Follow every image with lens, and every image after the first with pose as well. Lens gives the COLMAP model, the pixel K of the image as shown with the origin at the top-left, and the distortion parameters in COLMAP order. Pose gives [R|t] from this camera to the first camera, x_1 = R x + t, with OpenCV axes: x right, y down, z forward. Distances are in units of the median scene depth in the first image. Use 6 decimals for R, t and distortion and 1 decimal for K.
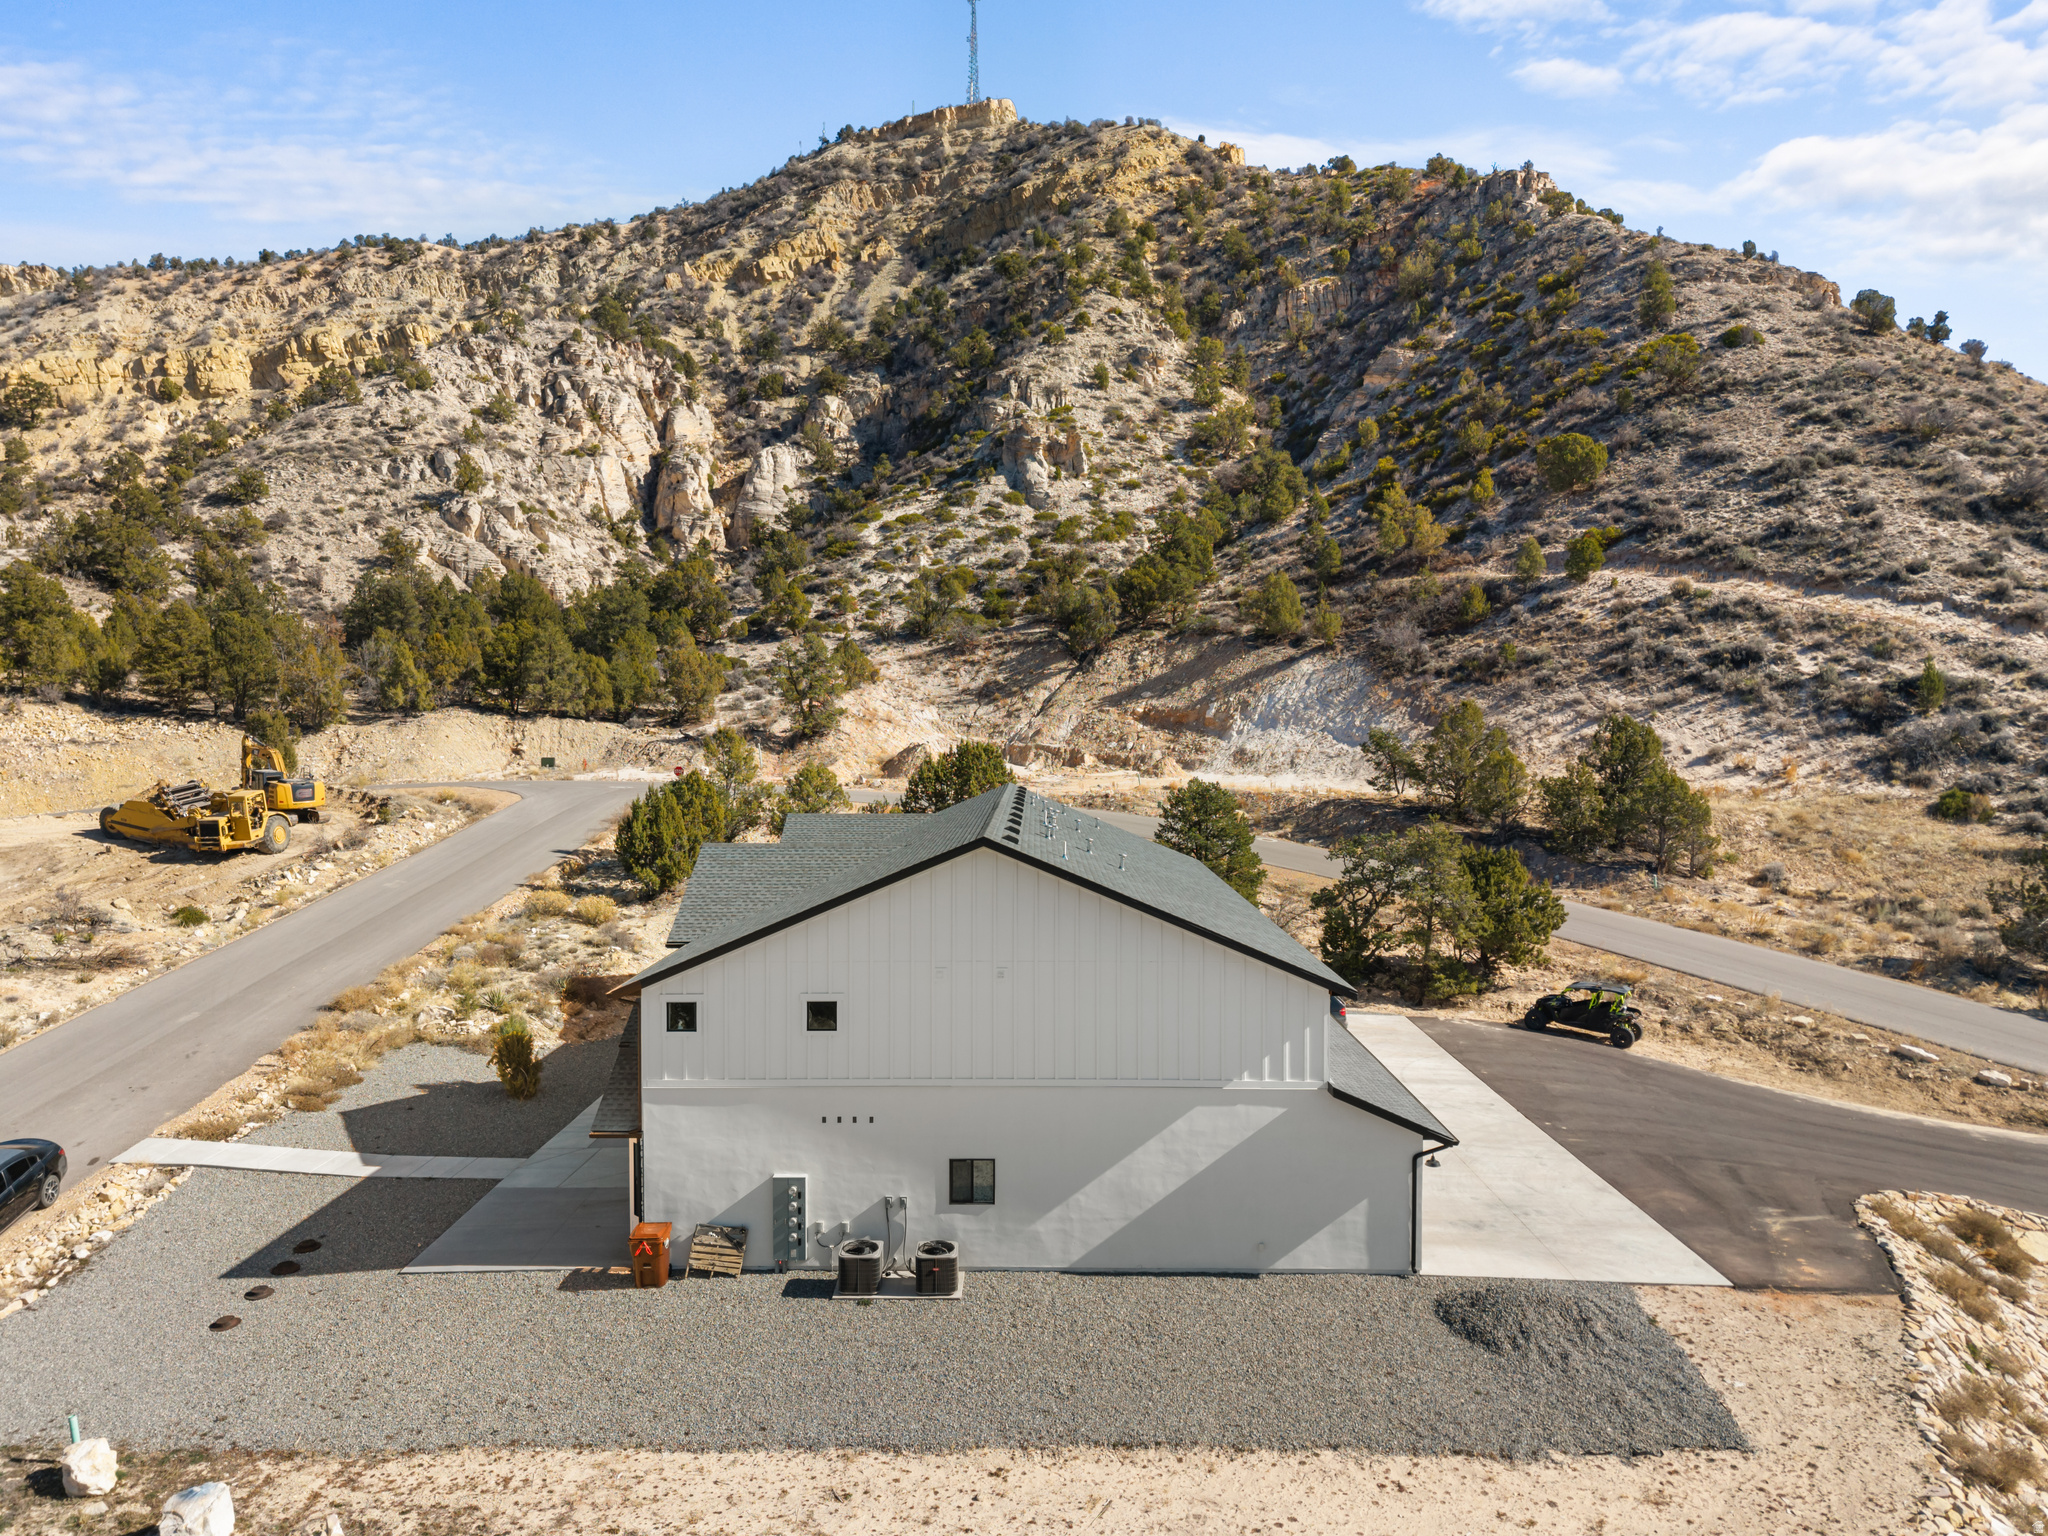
lens RADIAL K [[1363.0, 0, 1024.0], [0, 1363.0, 768.0], [0, 0, 1]] dist [-0.002223, 0.003067]
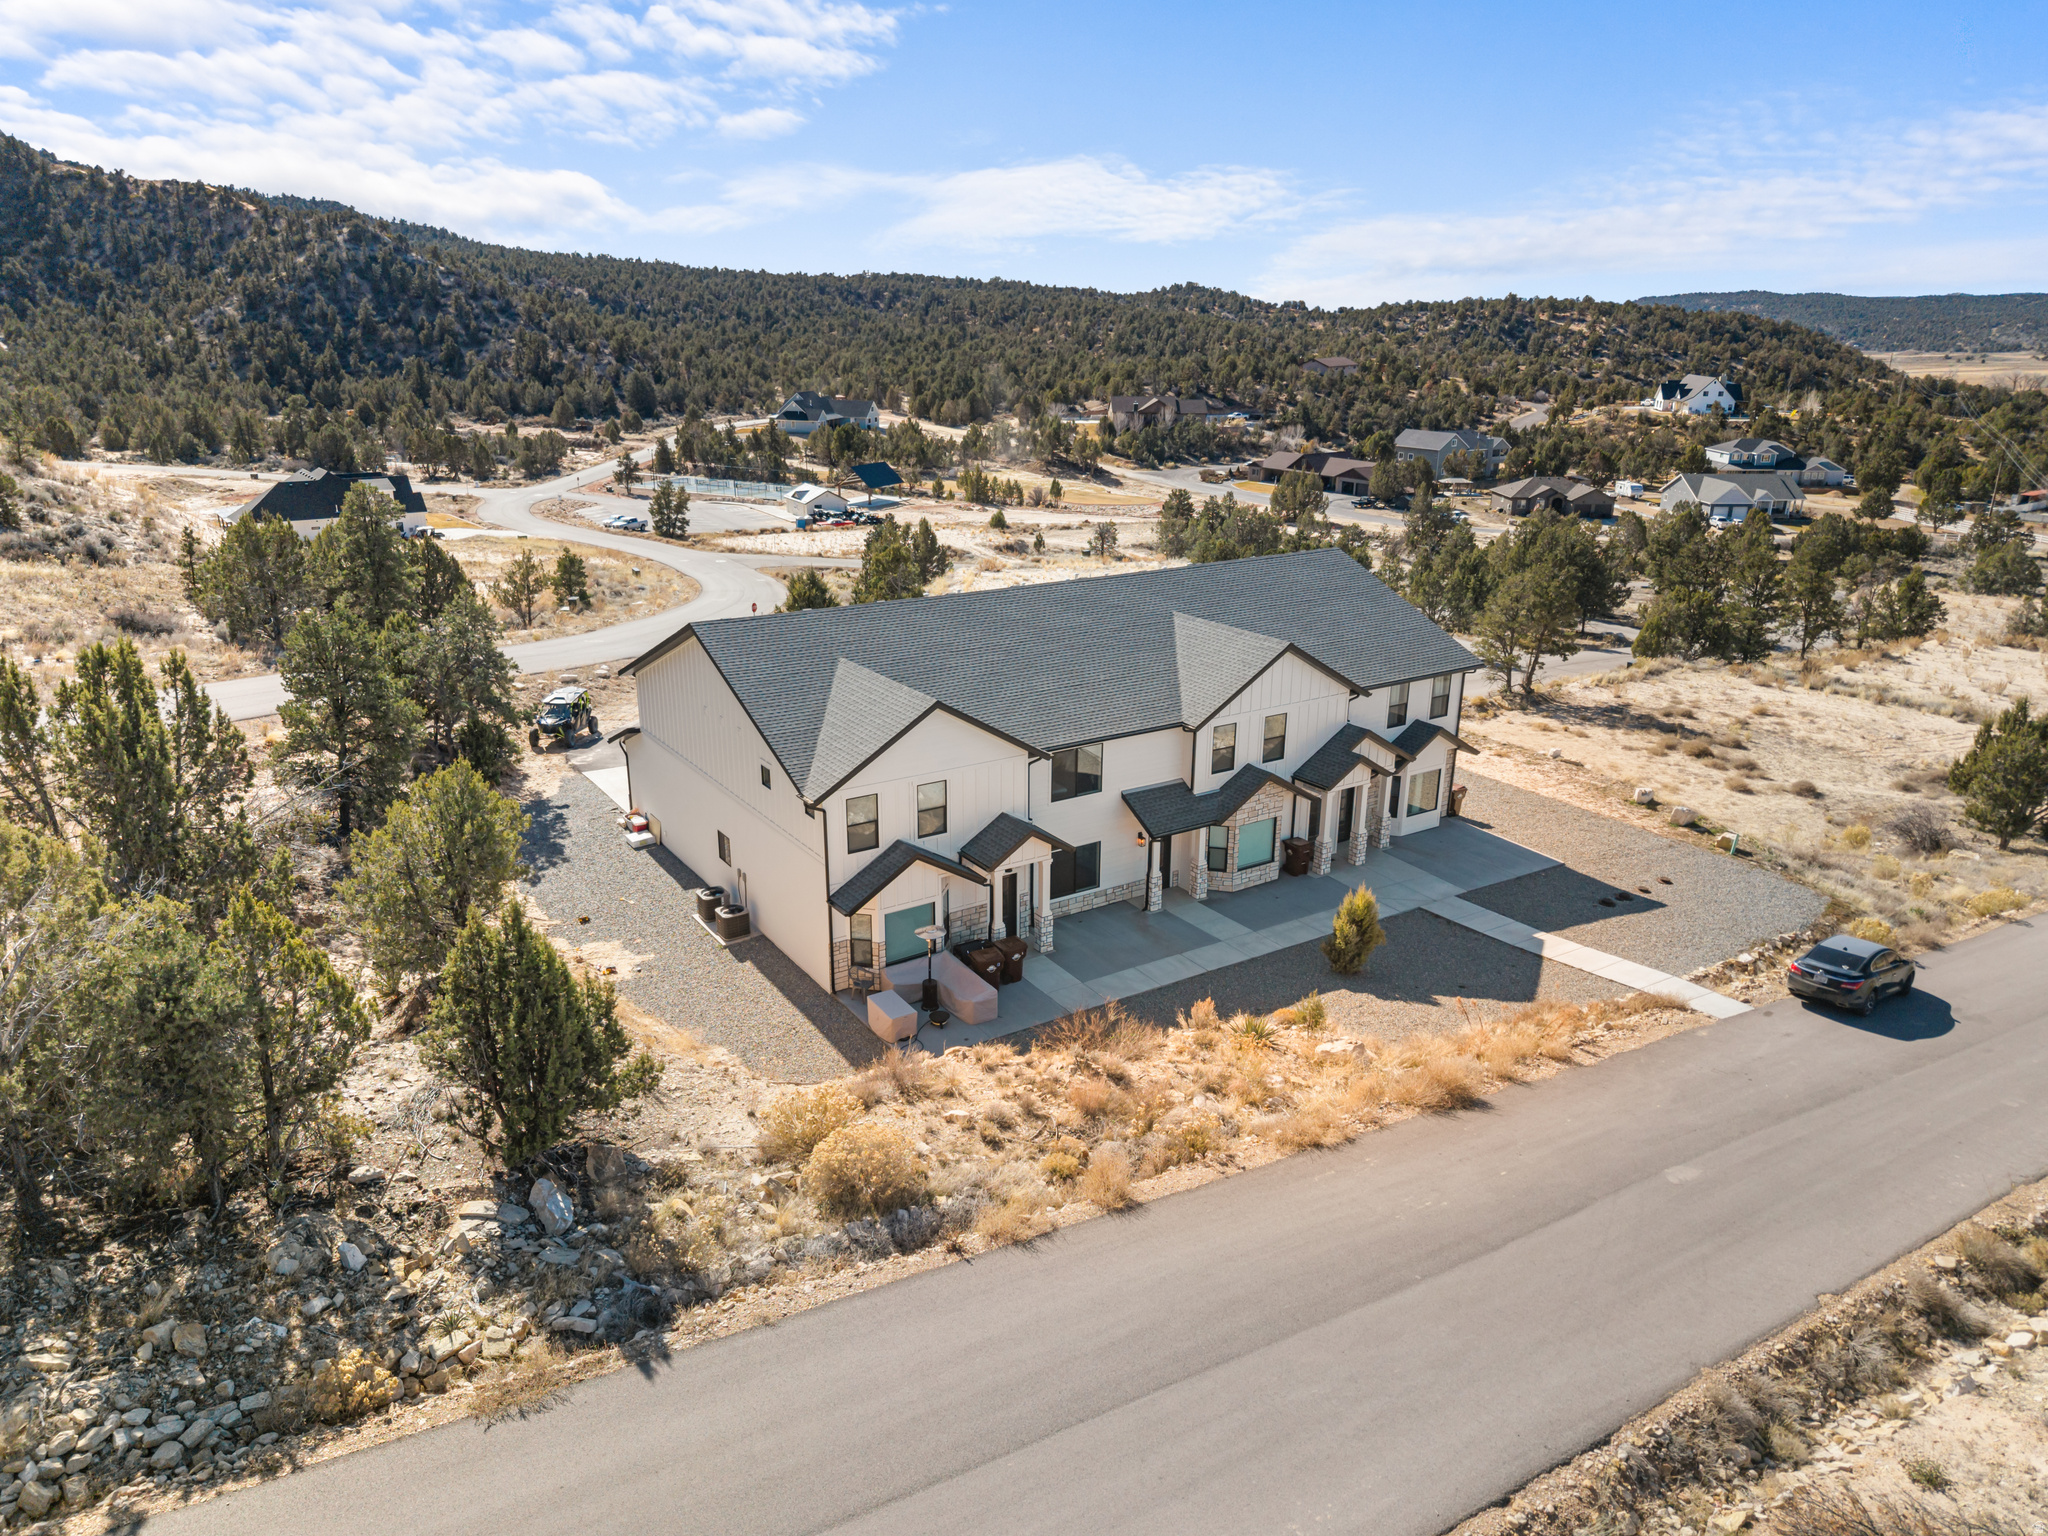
lens RADIAL K [[1374.2, 0, 1024.0], [0, 1374.2, 768.0], [0, 0, 1]] dist [0.031070, -0.042390]
pose [[-0.557951, -0.259920, 0.788119, -0.152124], [0.018050, 0.945660, 0.324655, -0.032085], [-0.829677, 0.195367, -0.522941, 0.263485]]
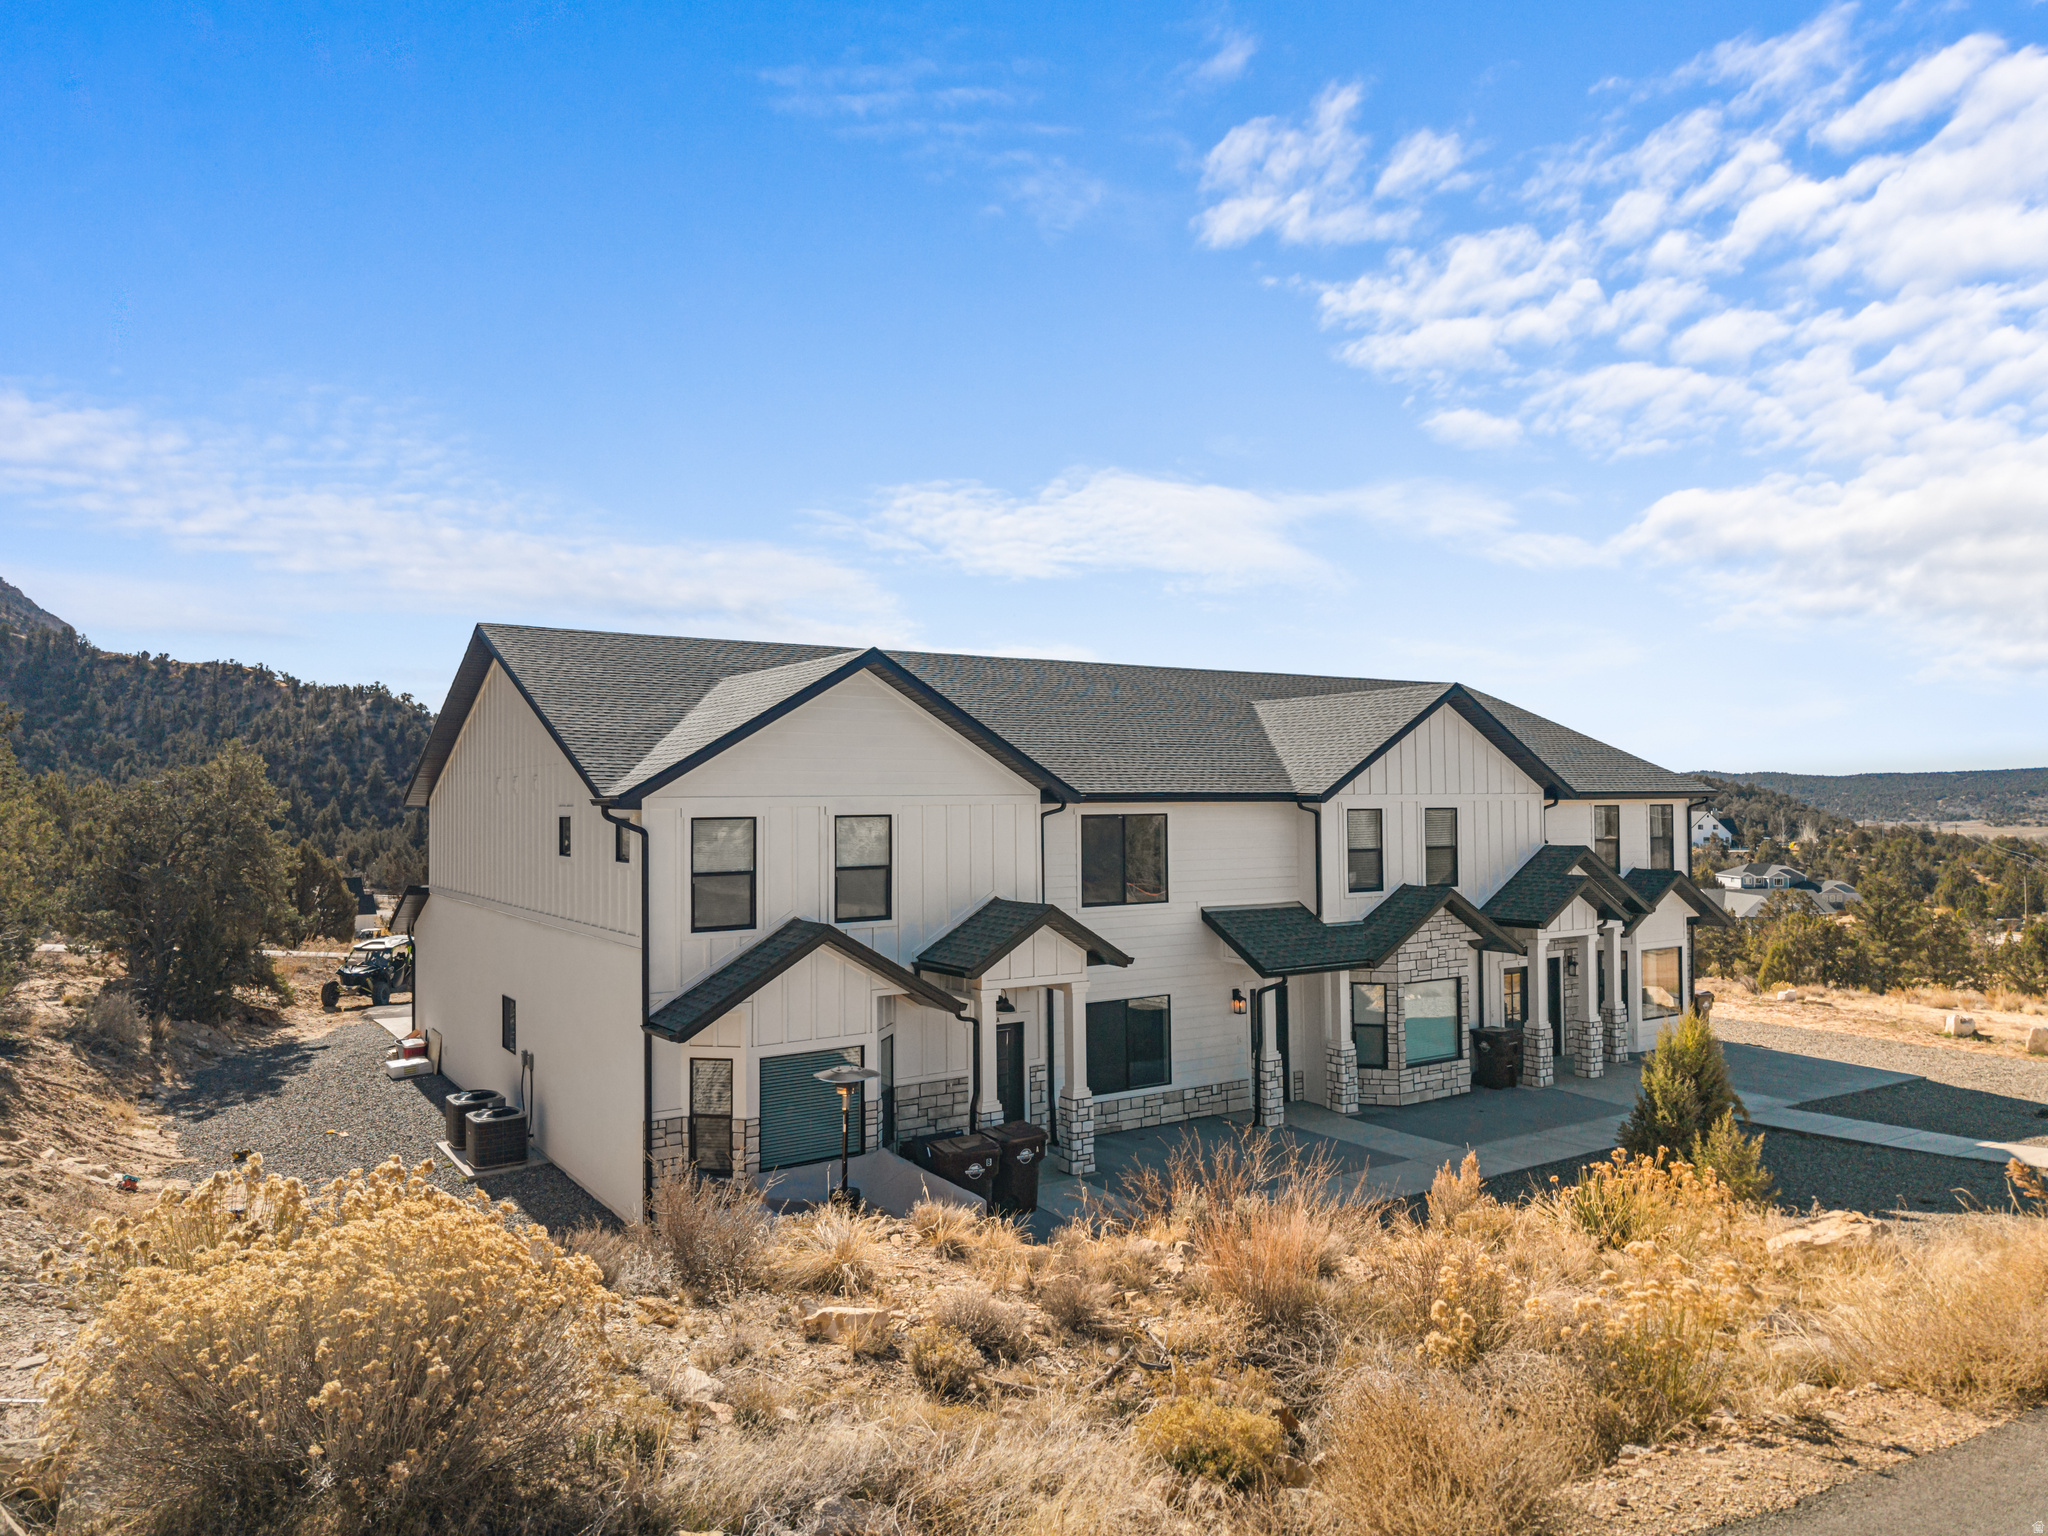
lens RADIAL K [[1377.9, 0, 1024.0], [0, 1377.9, 768.0], [0, 0, 1]] dist [0.001465, -0.001370]
pose [[-0.560424, 0.025428, 0.827816, -0.102358], [0.032077, 0.999445, -0.008984, 0.014764], [-0.827585, 0.021518, -0.560928, 0.232029]]
